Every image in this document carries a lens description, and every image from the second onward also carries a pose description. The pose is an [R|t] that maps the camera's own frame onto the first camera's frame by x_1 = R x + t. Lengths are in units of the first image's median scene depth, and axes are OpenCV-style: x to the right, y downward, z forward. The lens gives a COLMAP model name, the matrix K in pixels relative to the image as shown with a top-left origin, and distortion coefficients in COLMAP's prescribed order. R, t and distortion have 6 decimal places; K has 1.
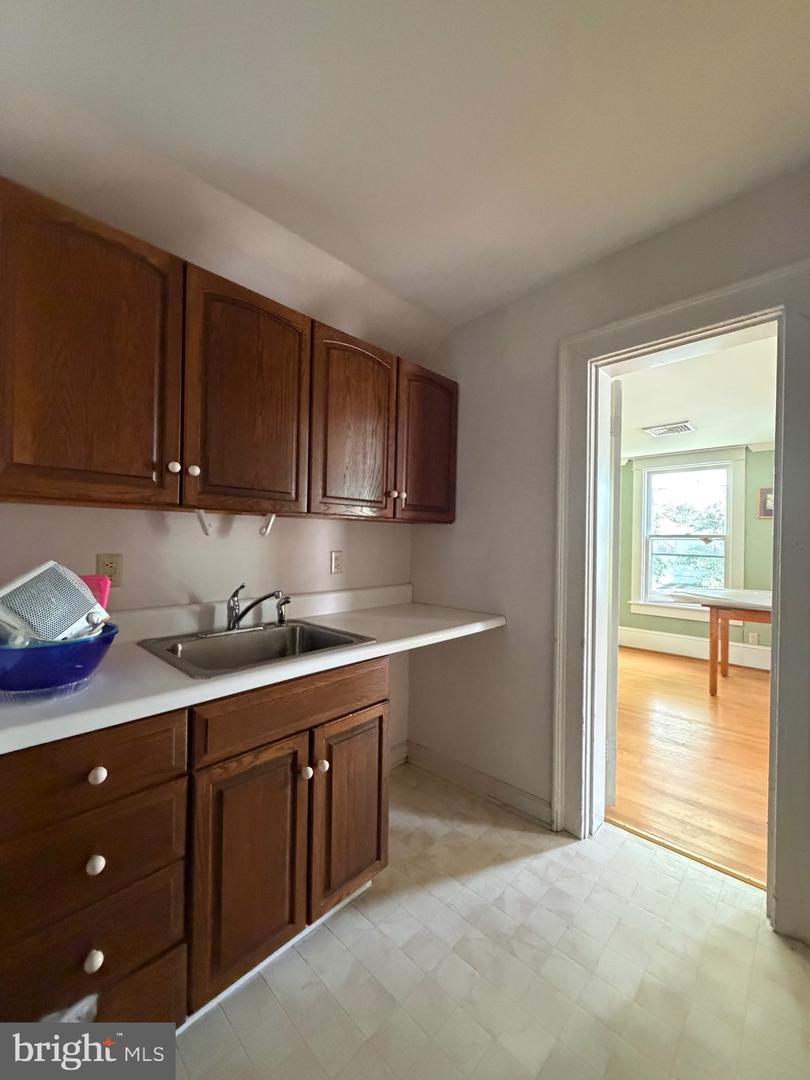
lens RADIAL K [[431.5, 0, 404.2], [0, 431.5, 537.2], [0, 0, 1]] dist [-0.000136, 0.000475]
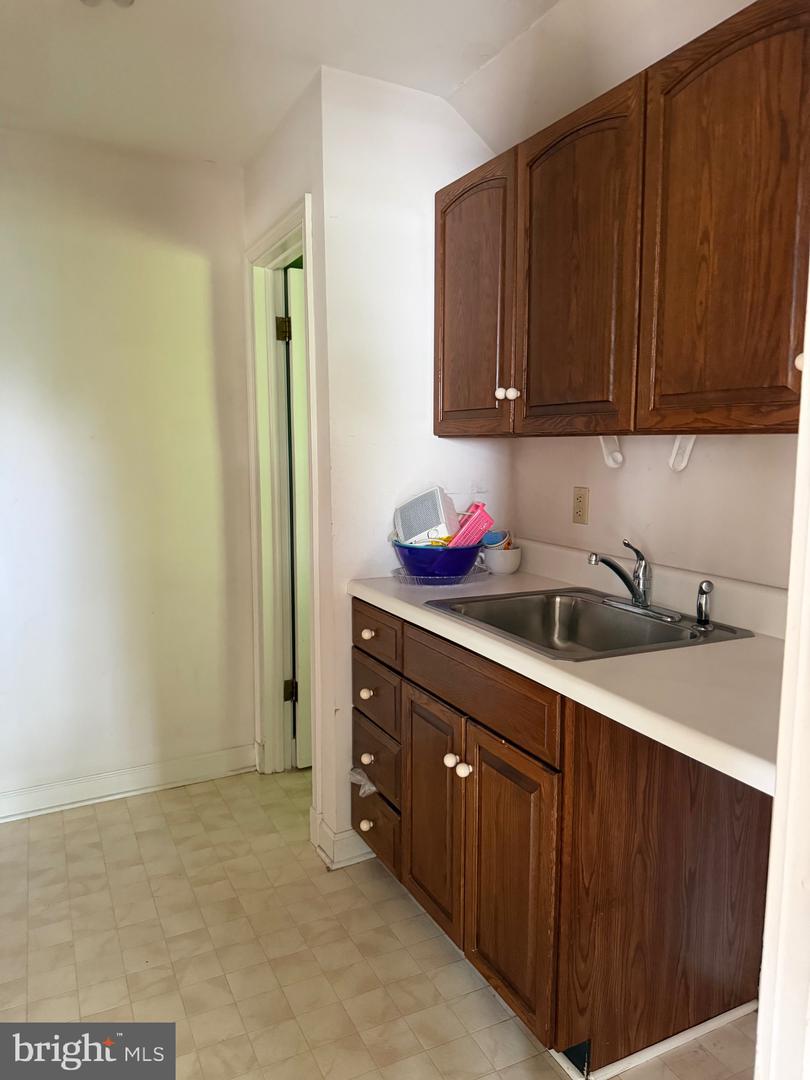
lens RADIAL K [[761.1, 0, 405.7], [0, 761.1, 541.5], [0, 0, 1]] dist [0.014577, -0.014216]
pose [[-0.348917, 0.105935, -0.931147, 0.979922], [-0.002671, 0.993474, 0.114027, -0.028430], [0.937150, 0.042273, -0.346357, 1.236771]]
